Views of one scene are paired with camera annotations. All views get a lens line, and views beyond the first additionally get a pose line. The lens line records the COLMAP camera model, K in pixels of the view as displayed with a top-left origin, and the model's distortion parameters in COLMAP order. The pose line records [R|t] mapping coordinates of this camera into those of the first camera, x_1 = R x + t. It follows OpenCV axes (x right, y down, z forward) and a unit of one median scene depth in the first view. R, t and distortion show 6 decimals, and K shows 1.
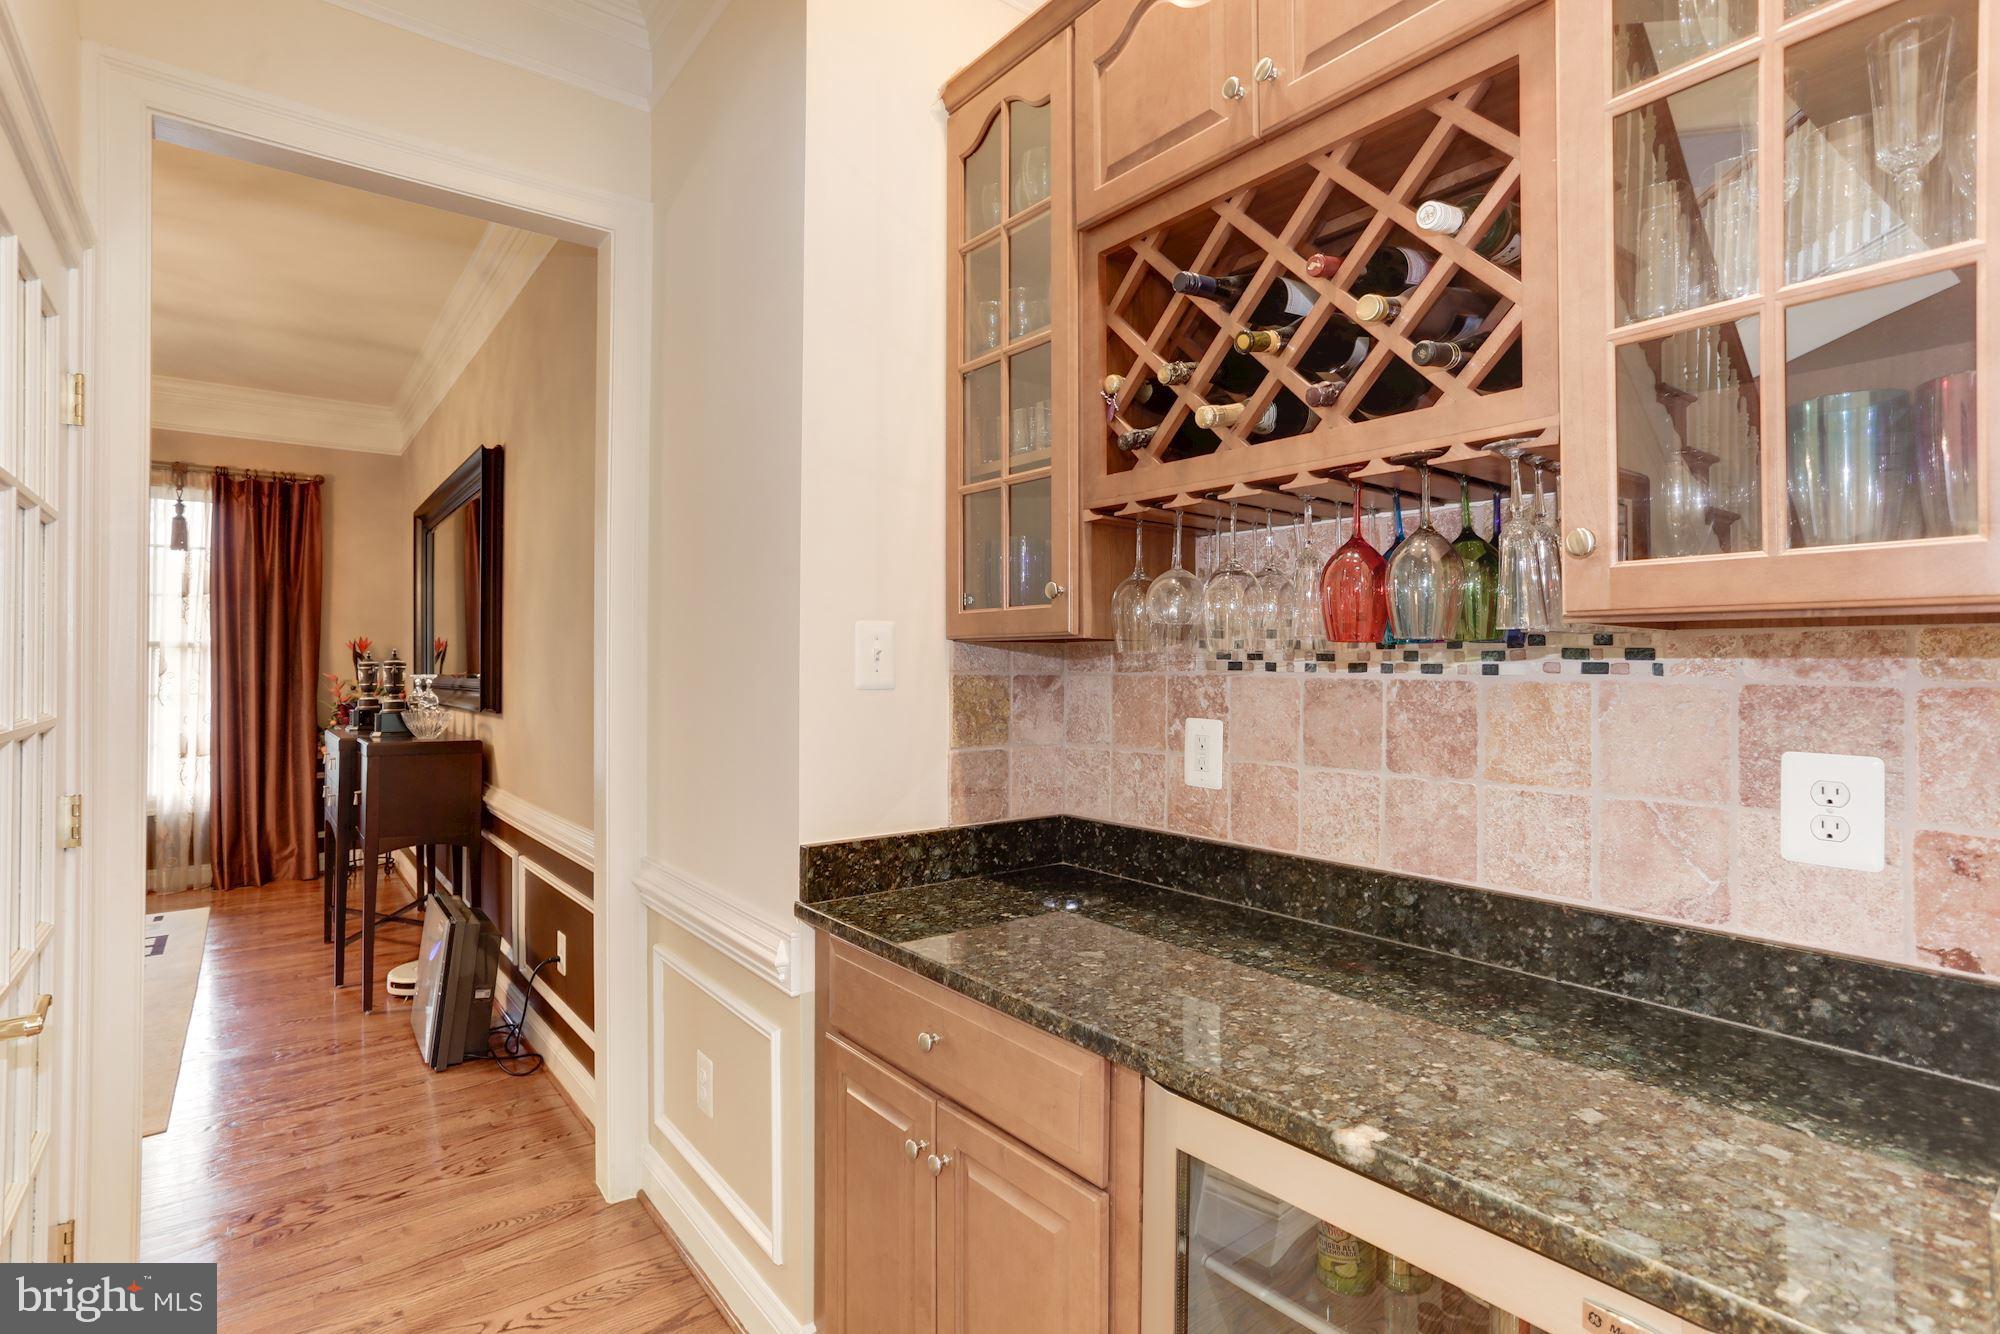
lens RADIAL K [[978.3, 0, 986.9], [0, 978.3, 652.9], [0, 0, 1]] dist [-0.006992, 0.000454]
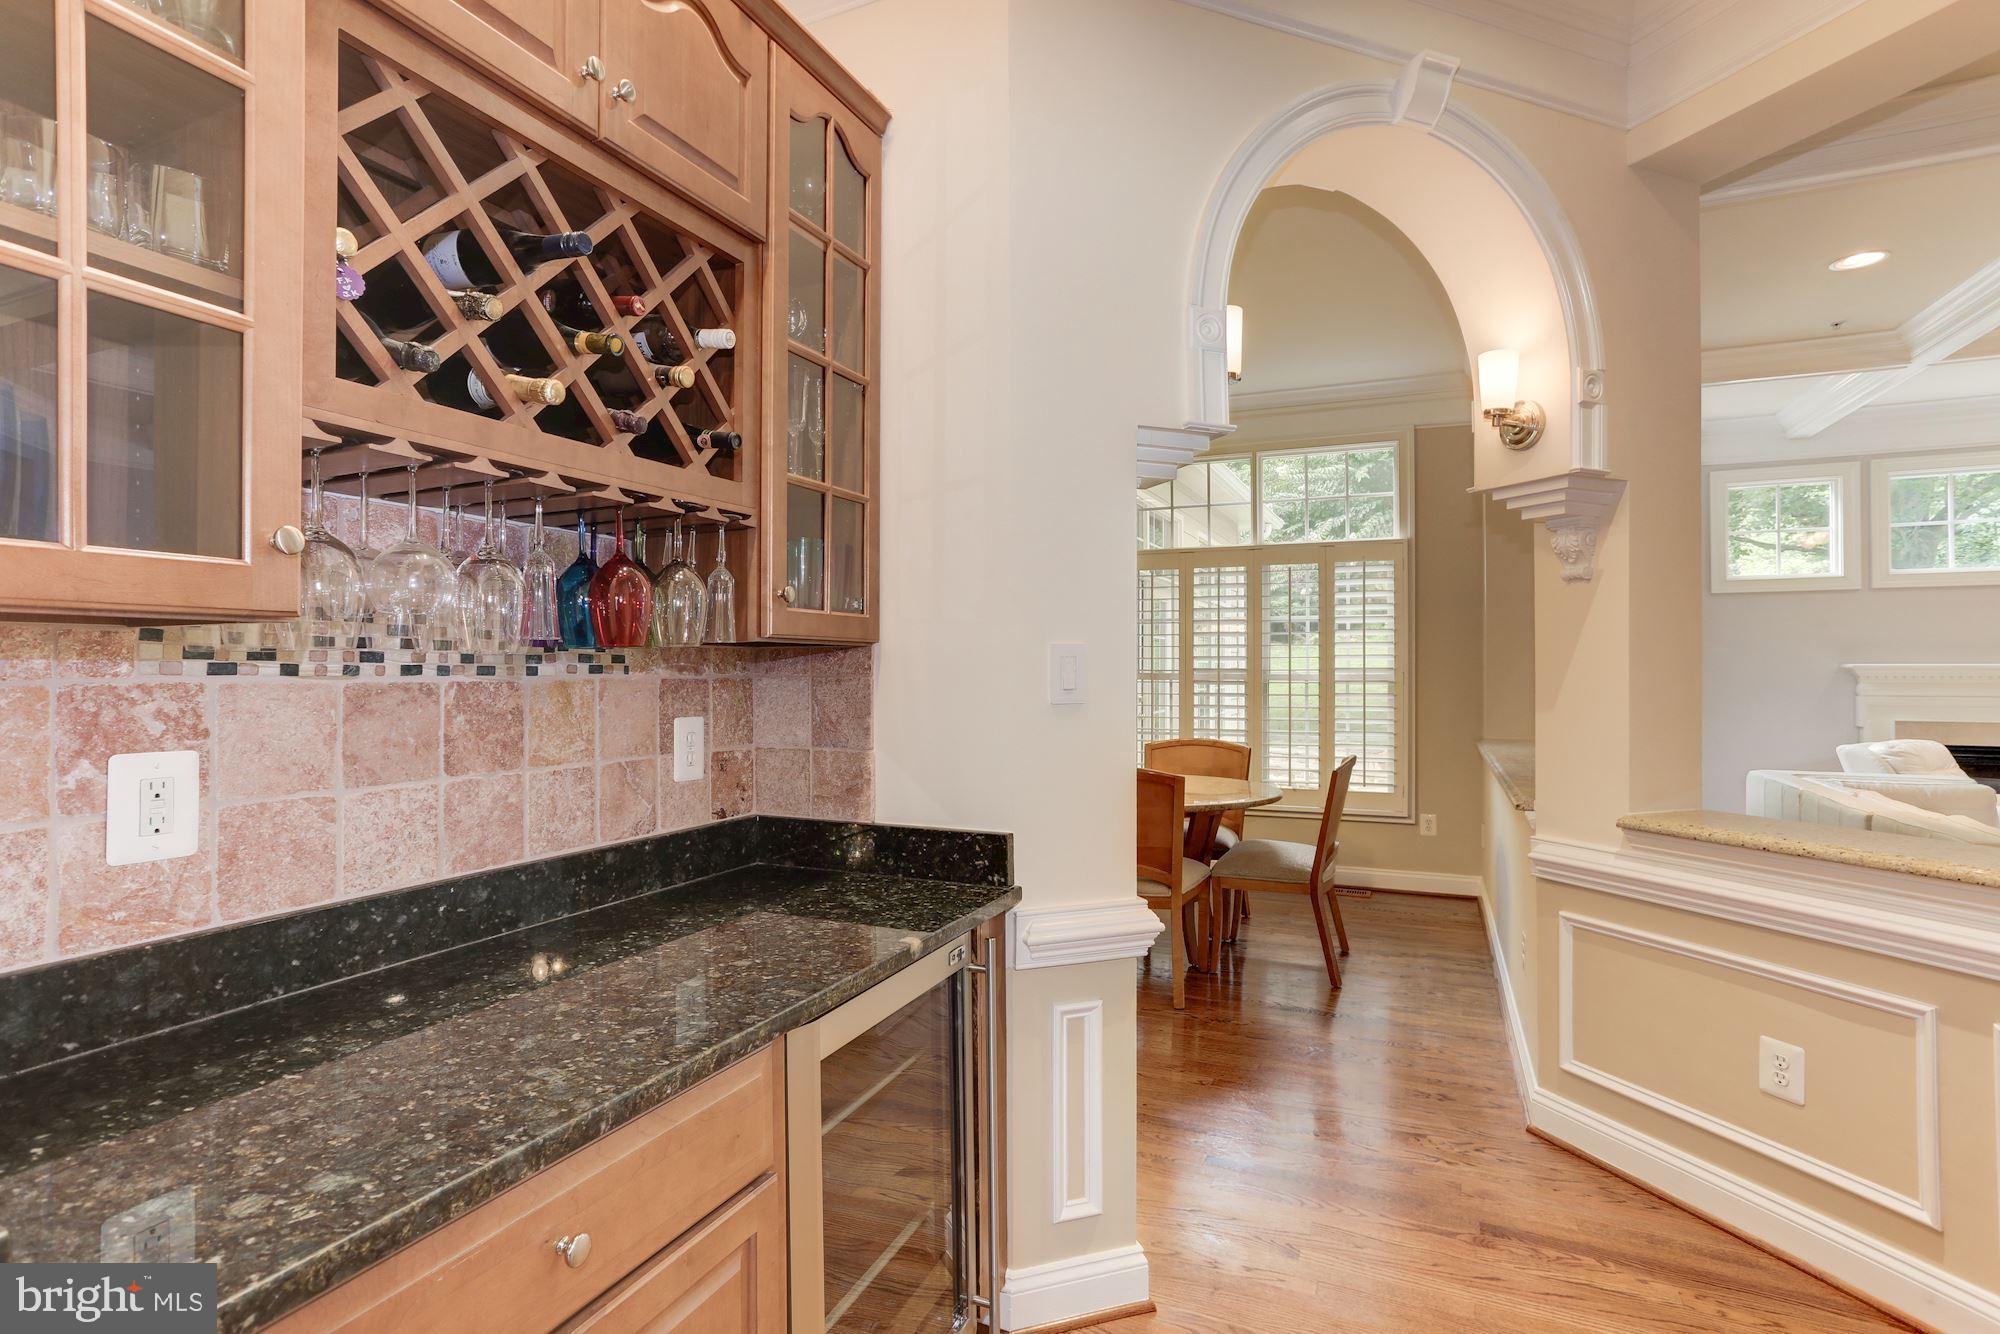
lens RADIAL K [[978.3, 0, 987.2], [0, 978.3, 671.9], [0, 0, 1]] dist [-0.006992, 0.000454]
pose [[-0.453980, -0.007063, 0.890984, -0.695316], [-0.013072, 0.999914, 0.001267, 0.009147], [-0.890916, -0.011072, -0.454033, 0.961186]]
